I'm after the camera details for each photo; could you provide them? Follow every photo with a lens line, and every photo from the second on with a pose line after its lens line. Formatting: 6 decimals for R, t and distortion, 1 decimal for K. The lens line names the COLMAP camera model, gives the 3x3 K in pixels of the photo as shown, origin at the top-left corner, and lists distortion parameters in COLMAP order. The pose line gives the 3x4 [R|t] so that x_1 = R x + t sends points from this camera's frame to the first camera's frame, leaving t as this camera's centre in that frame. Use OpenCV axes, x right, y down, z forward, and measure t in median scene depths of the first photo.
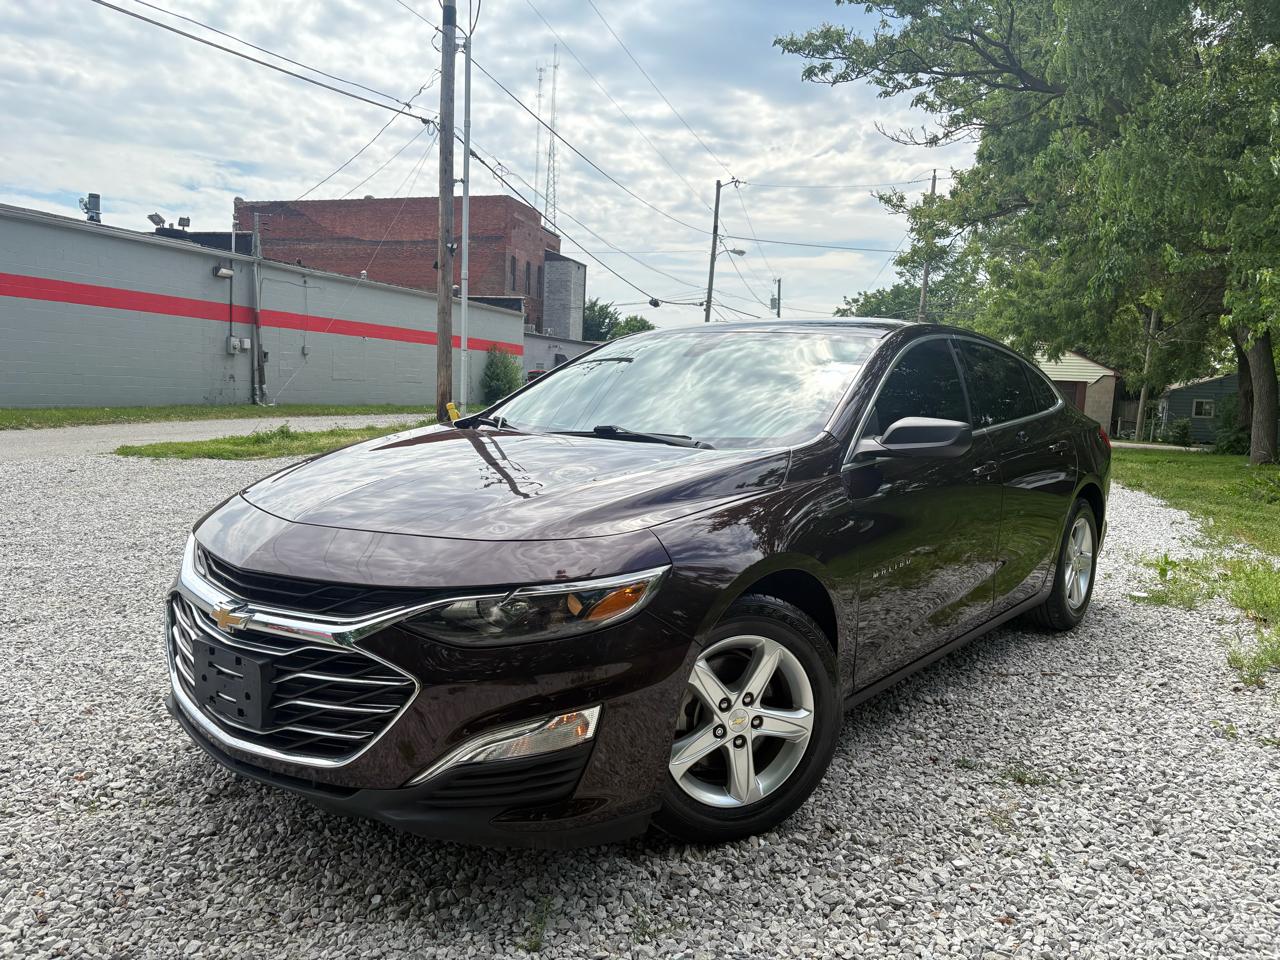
lens RADIAL K [[963.5, 0, 636.8], [0, 963.5, 482.0], [0, 0, 1]] dist [0.048248, -0.000930]
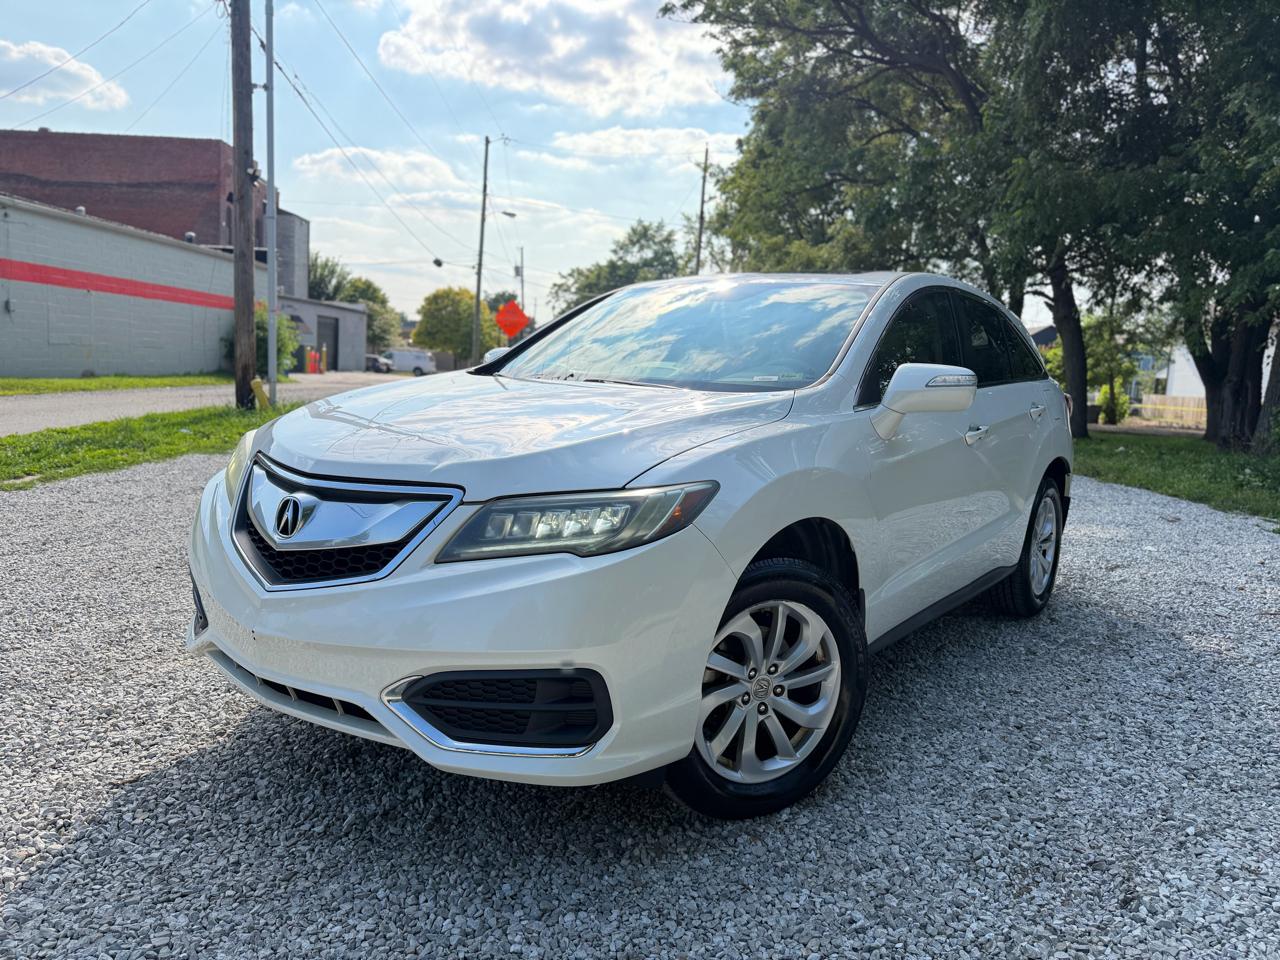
lens RADIAL K [[898.5, 0, 640.0], [0, 898.5, 480.0], [0, 0, 1]] dist [-0.002324, -0.003242]
pose [[0.948190, -0.032395, 0.316047, -0.062152], [0.018339, 0.998710, 0.047348, -0.014678], [-0.317174, -0.039099, 0.947561, 0.107353]]
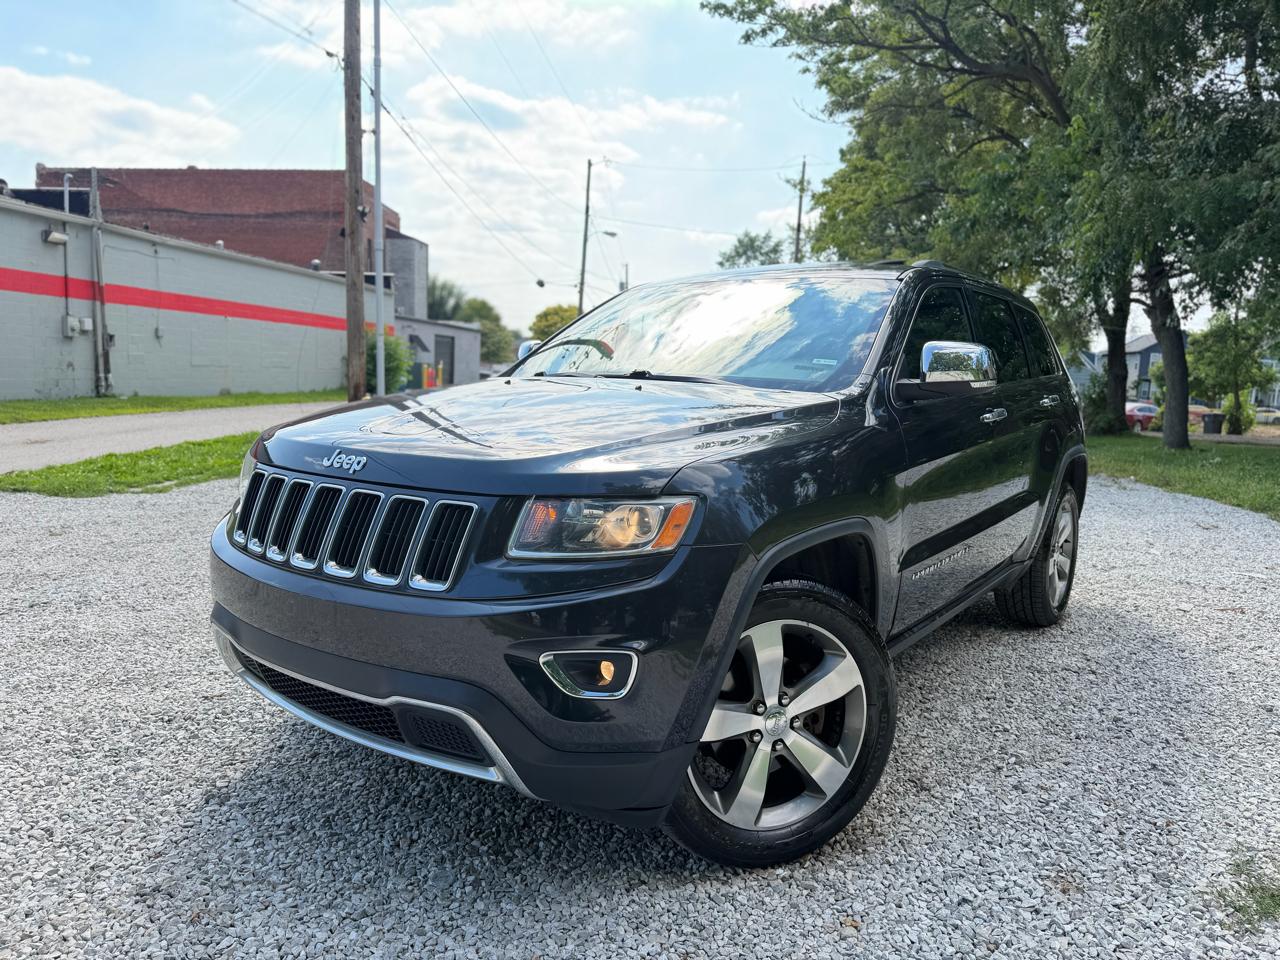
lens RADIAL K [[893.9, 0, 643.5], [0, 893.9, 489.2], [0, 0, 1]] dist [0.010618, -0.019298]
pose [[0.979253, -0.027979, 0.200699, -0.053690], [0.019869, 0.998907, 0.042309, -0.014071], [-0.201663, -0.037444, 0.978739, 0.086263]]
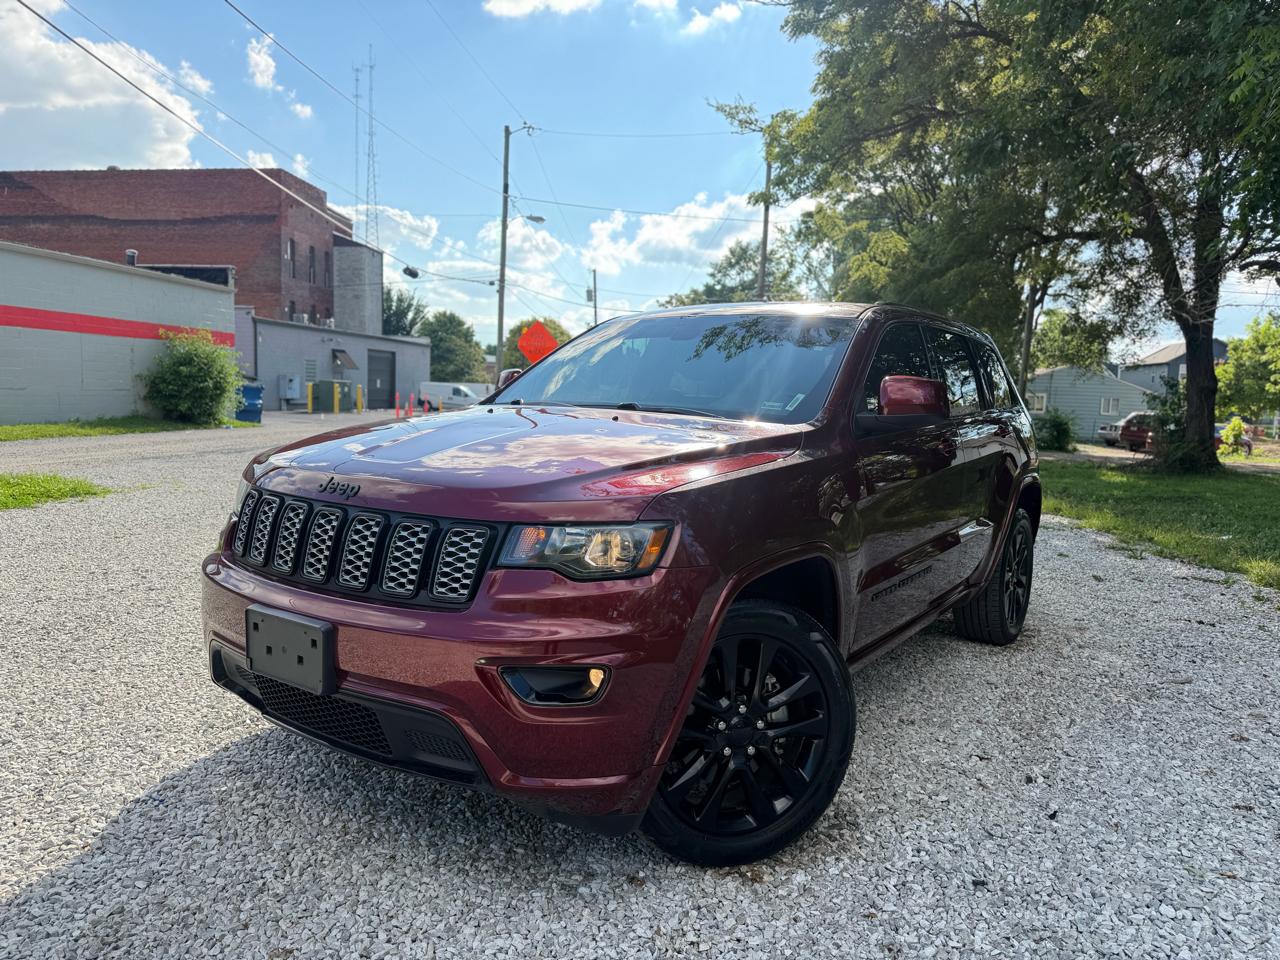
lens RADIAL K [[871.8, 0, 642.4], [0, 871.8, 481.5], [0, 0, 1]] dist [0.122730, -0.190031]
pose [[0.982039, -0.034636, 0.185470, 0.048766], [0.032219, 0.999352, 0.016028, -0.029189], [-0.185905, -0.009764, 0.982519, 0.265396]]
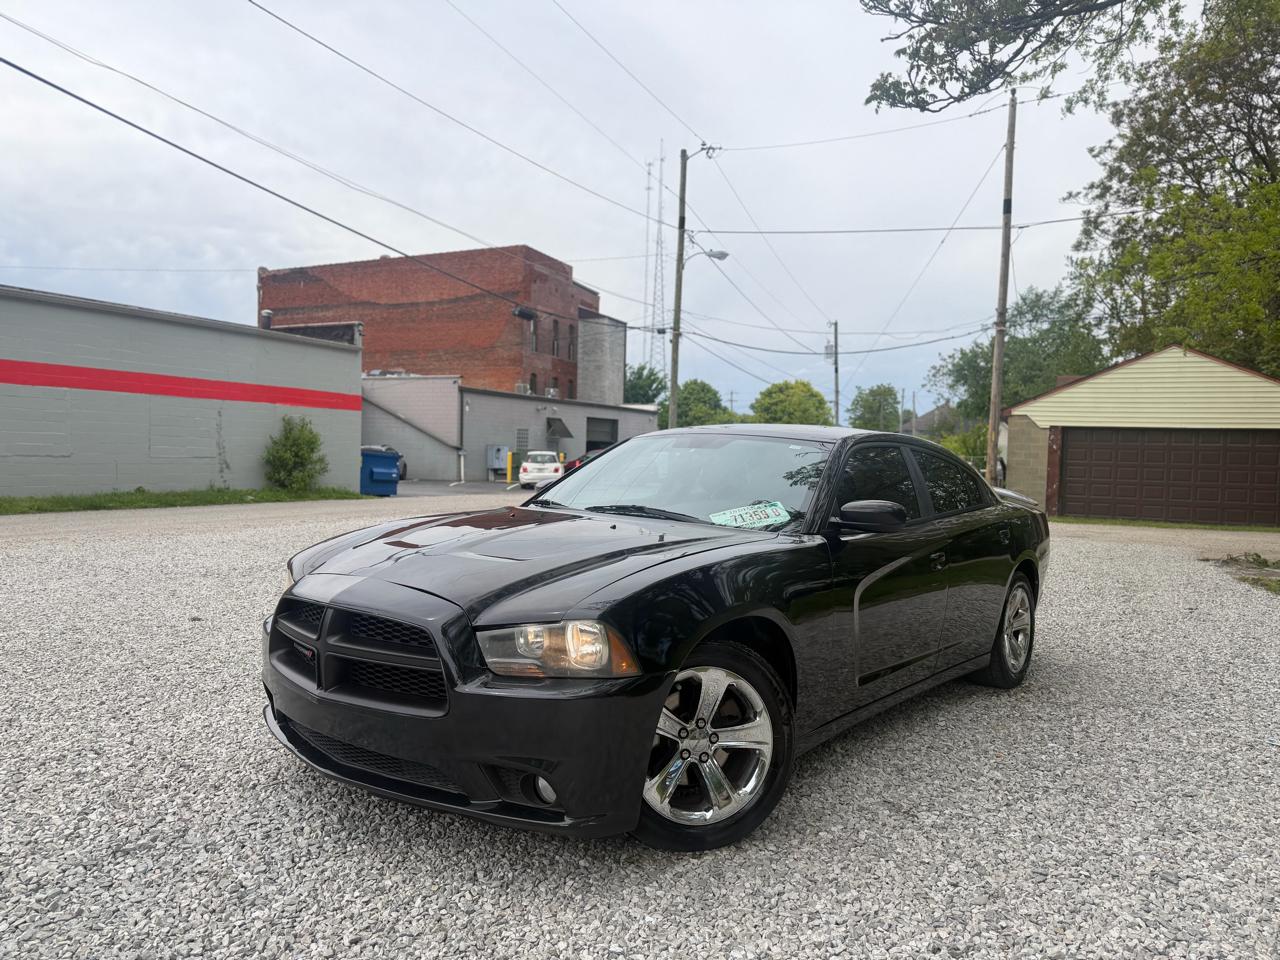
lens RADIAL K [[871.8, 0, 642.4], [0, 871.8, 481.5], [0, 0, 1]] dist [0.122730, -0.190031]
pose [[0.990600, -0.019004, -0.135464, 0.134741], [0.009439, 0.997438, -0.070909, -0.036364], [0.136464, 0.068964, 0.988242, 0.399869]]
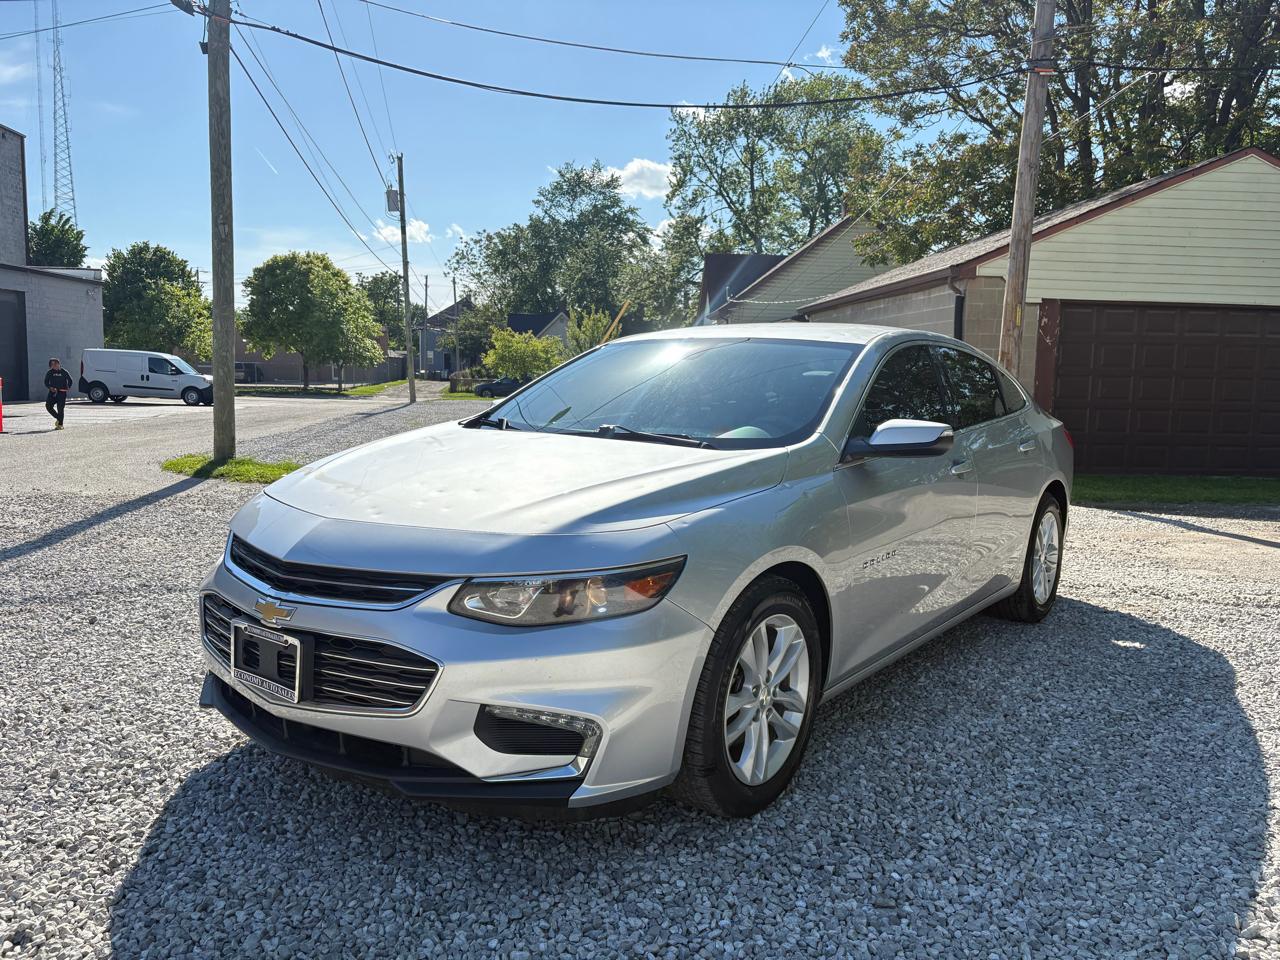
lens RADIAL K [[926.1, 0, 634.7], [0, 926.1, 474.7], [0, 0, 1]] dist [0.005160, -0.002432]
pose [[0.910940, -0.081712, 0.404365, 0.067160], [0.067442, 0.996498, 0.049436, -0.073567], [-0.406989, -0.017762, 0.913260, 0.746518]]
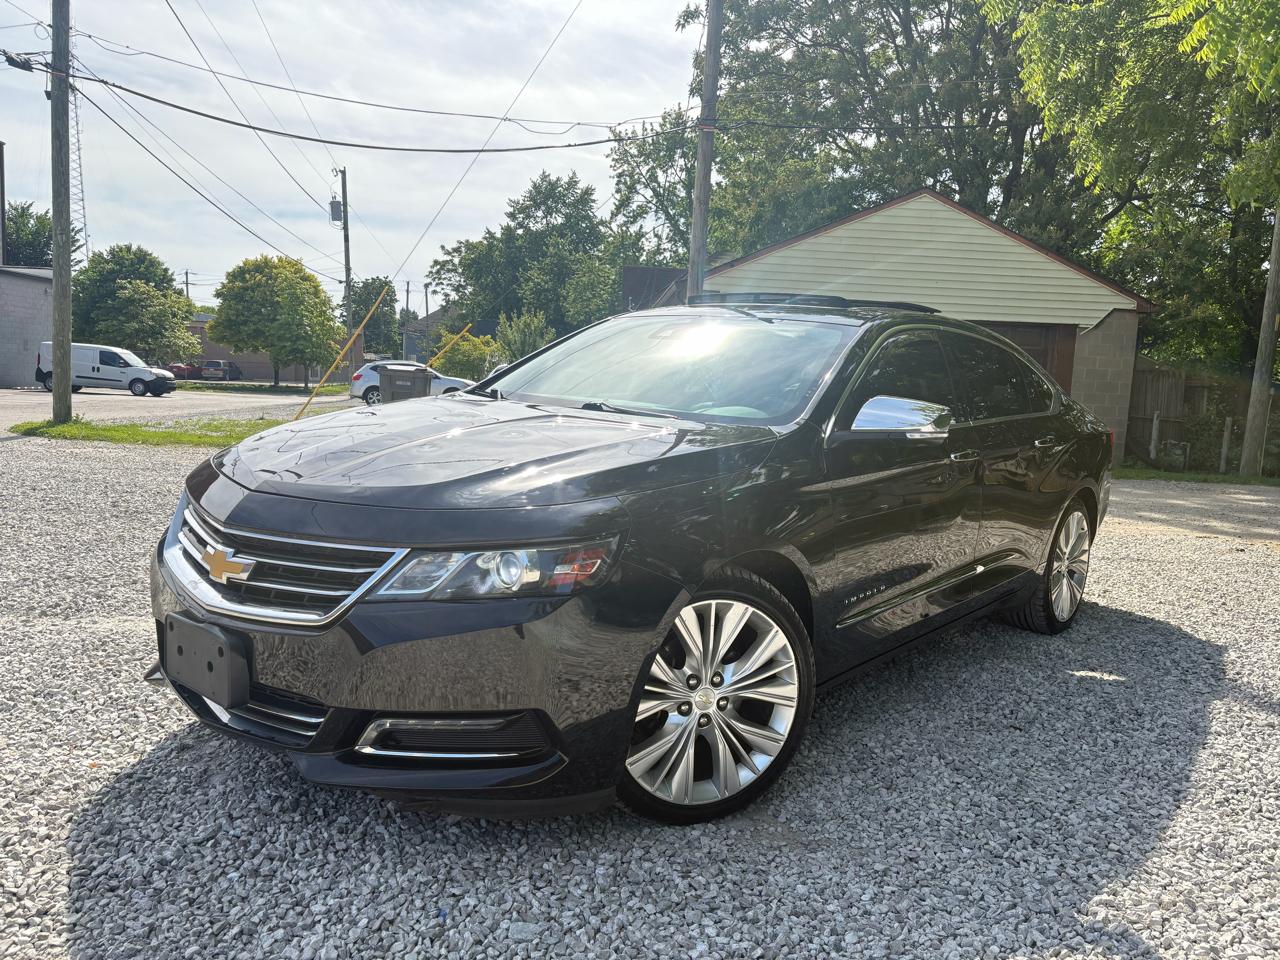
lens RADIAL K [[915.7, 0, 637.1], [0, 915.7, 486.9], [0, 0, 1]] dist [0.047427, -0.060072]
pose [[0.914895, -0.063574, 0.398656, 0.121500], [0.046617, 0.997553, 0.052097, -0.058155], [-0.400992, -0.029079, 0.915620, 0.653284]]
